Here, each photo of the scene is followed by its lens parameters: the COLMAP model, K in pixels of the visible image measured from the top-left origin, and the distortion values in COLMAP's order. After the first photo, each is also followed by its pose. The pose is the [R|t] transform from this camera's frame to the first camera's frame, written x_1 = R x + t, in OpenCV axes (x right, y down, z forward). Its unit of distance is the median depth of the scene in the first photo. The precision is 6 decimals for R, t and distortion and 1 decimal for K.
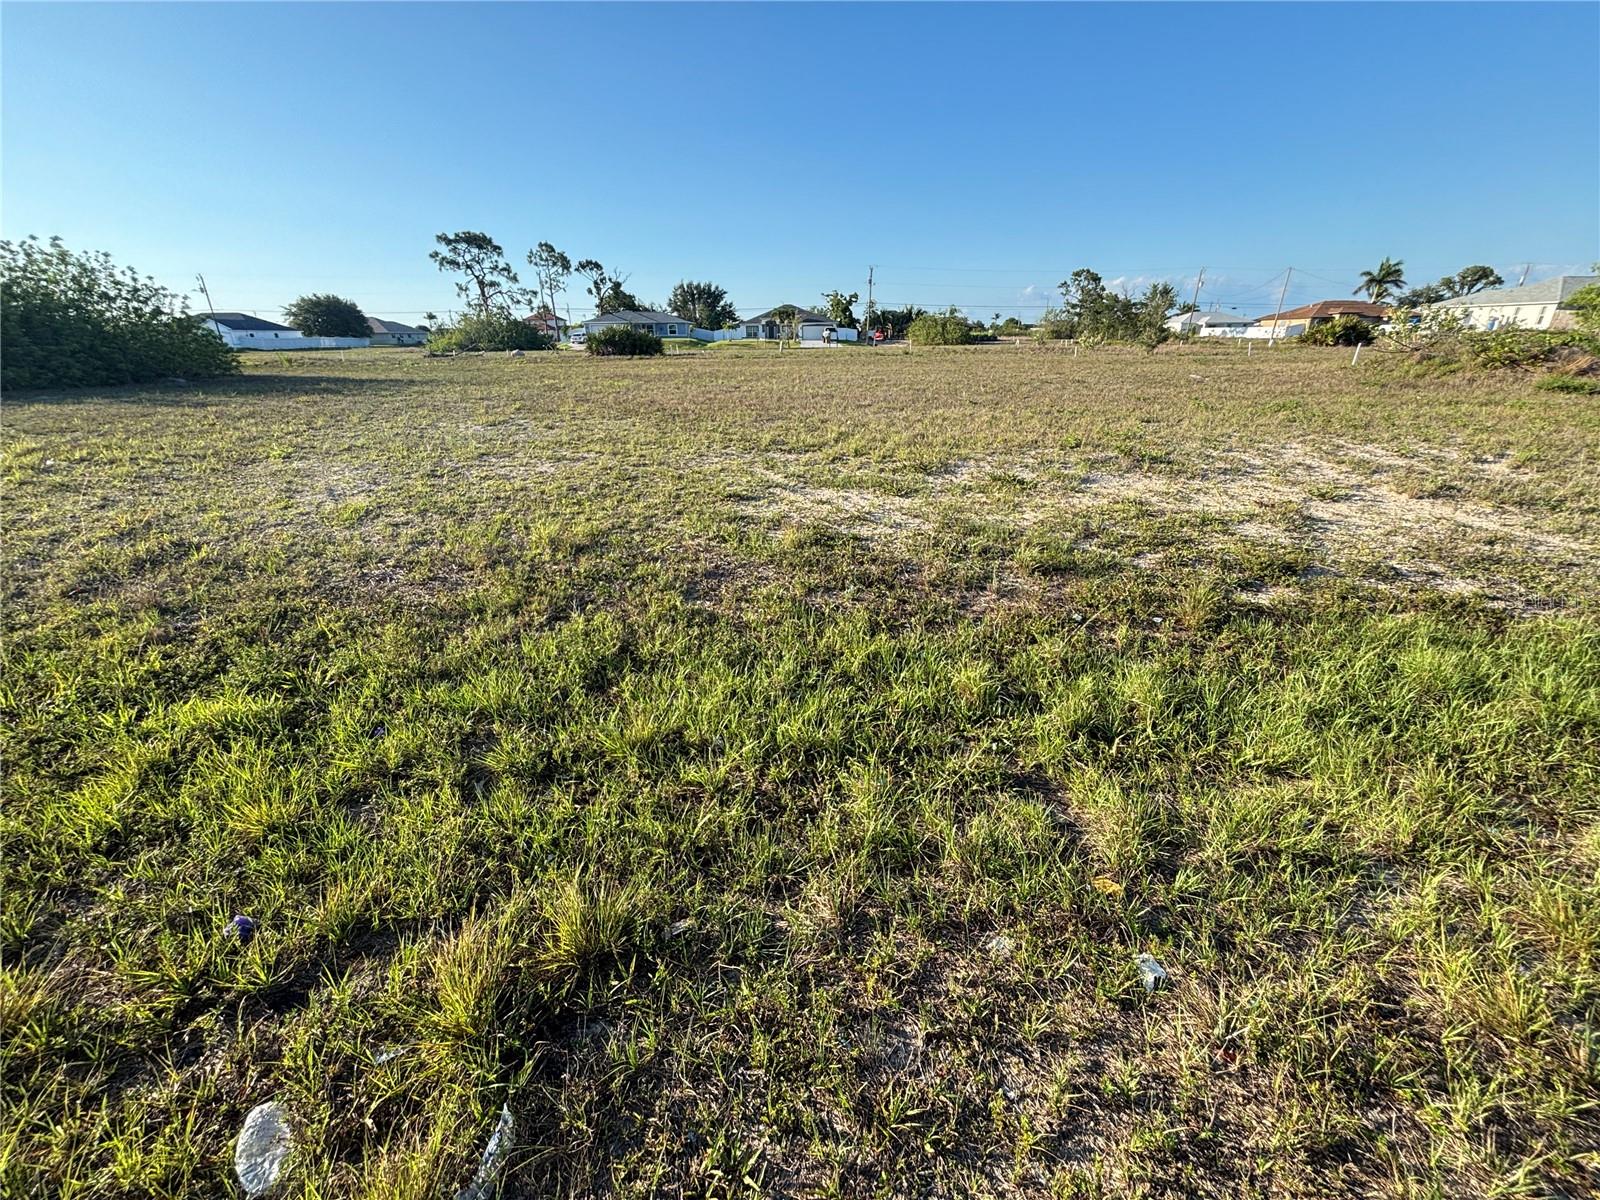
lens RADIAL K [[639.0, 0, 800.0], [0, 639.0, 600.0], [0, 0, 1]] dist [-0.002072, -0.000346]
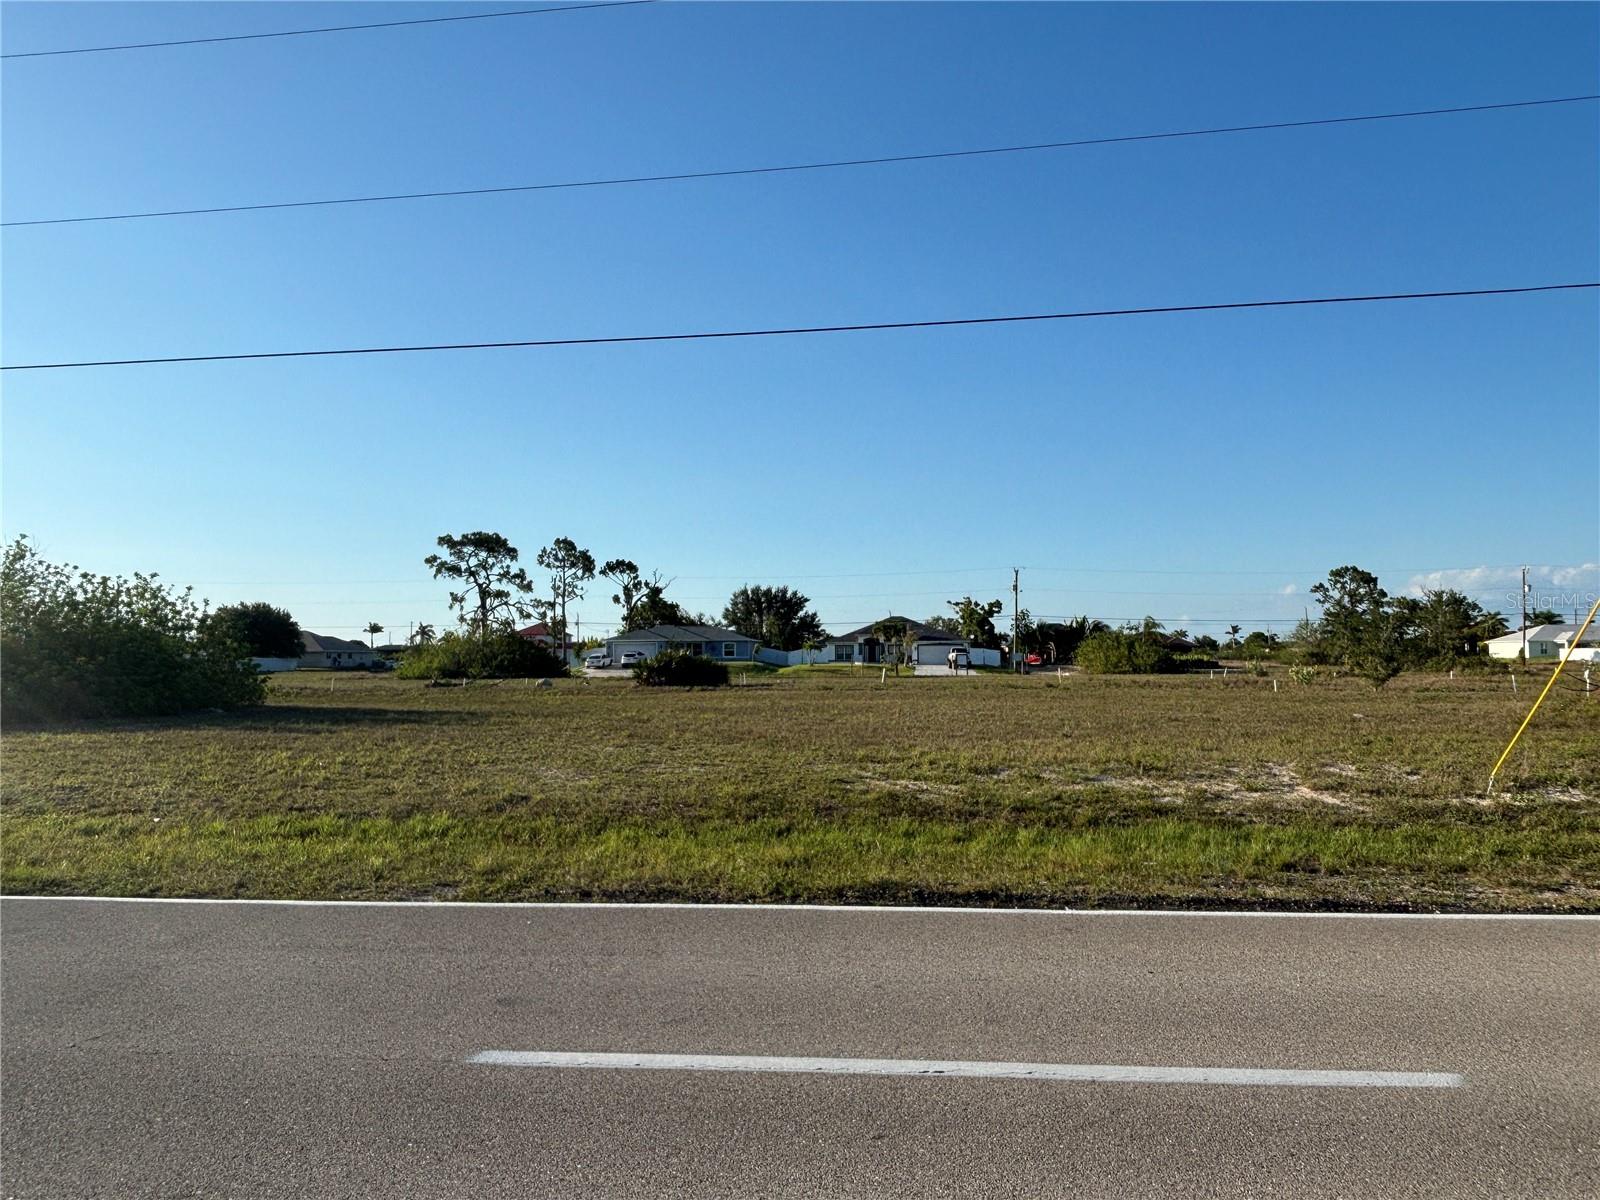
lens RADIAL K [[1154.3, 0, 800.0], [0, 1154.3, 600.0], [0, 0, 1]] dist [0.033950, -0.068462]
pose [[0.994464, -0.001285, -0.105065, 0.007952], [-0.043474, 0.905291, -0.422561, 0.051228], [0.095658, 0.424789, 0.900224, -0.137098]]
